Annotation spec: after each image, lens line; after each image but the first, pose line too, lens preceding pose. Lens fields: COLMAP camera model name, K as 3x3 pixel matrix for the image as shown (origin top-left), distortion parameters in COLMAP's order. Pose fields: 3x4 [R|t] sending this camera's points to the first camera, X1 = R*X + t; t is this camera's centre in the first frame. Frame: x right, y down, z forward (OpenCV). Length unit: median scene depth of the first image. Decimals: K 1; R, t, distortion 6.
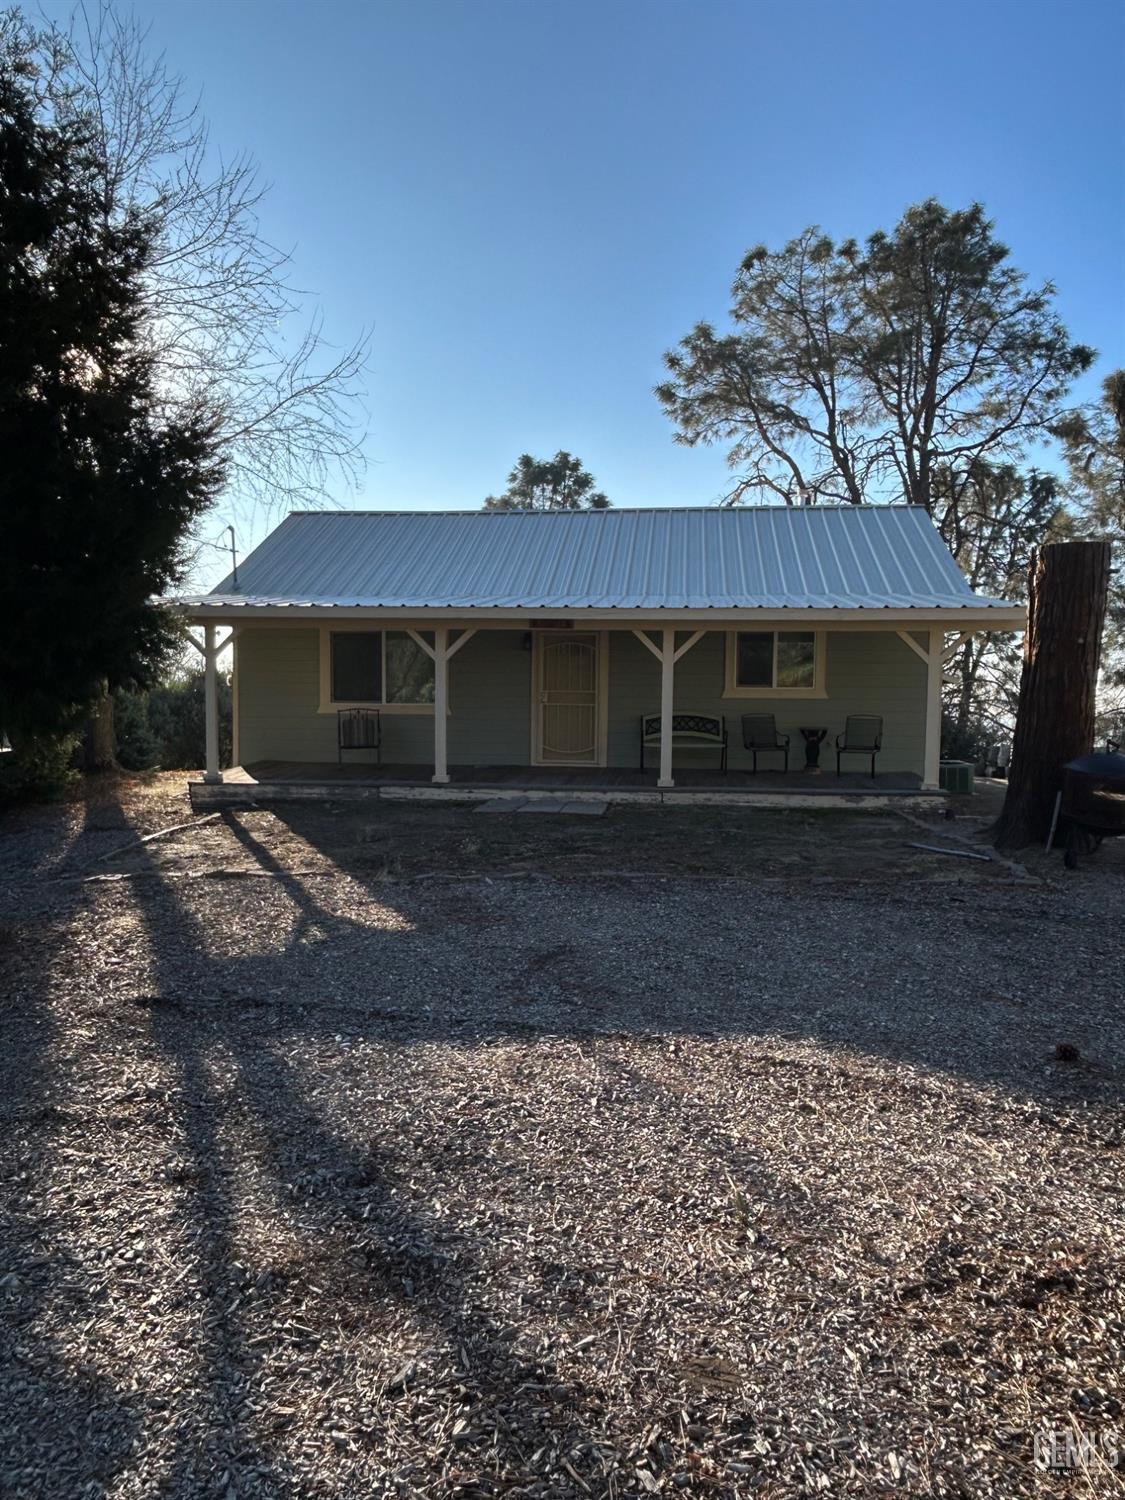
lens RADIAL K [[1017.3, 0, 569.3], [0, 1017.3, 744.1], [0, 0, 1]] dist [0.007974, -0.017634]
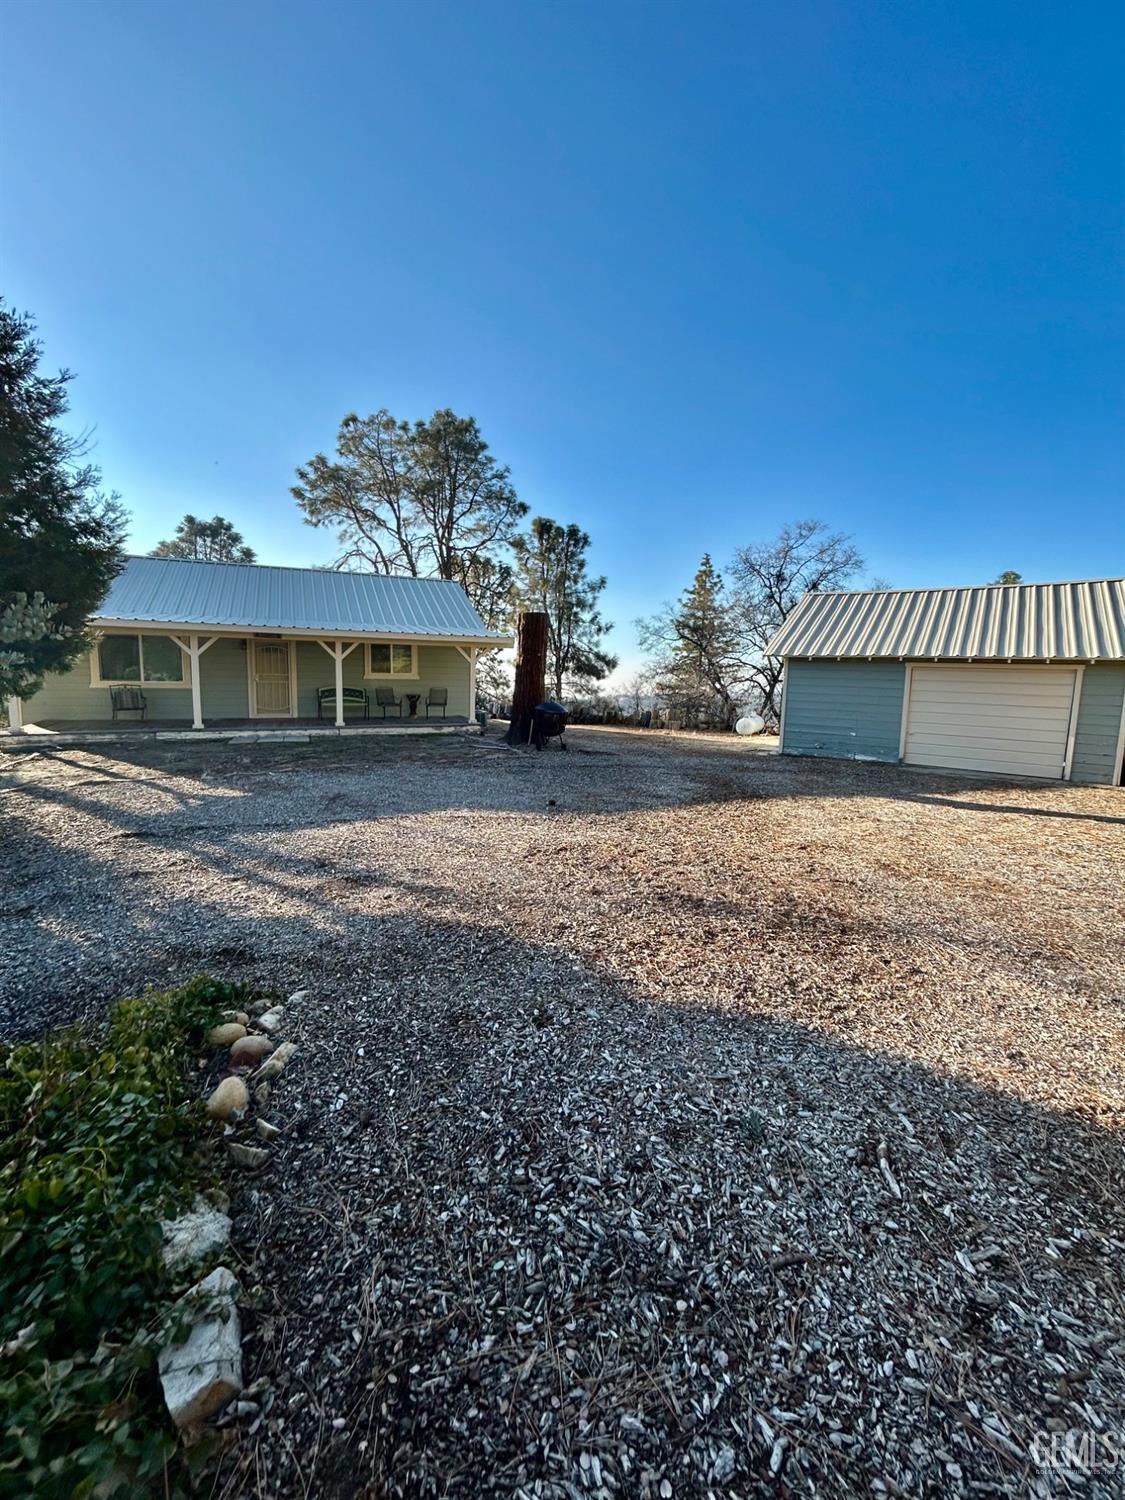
lens RADIAL K [[611.6, 0, 561.7], [0, 611.6, 744.8], [0, 0, 1]] dist [-0.003912, 0.001868]
pose [[0.858988, -0.050052, 0.509543, -0.063368], [0.019402, 0.997678, 0.065293, 0.005088], [-0.511628, -0.046199, 0.857964, -0.085944]]
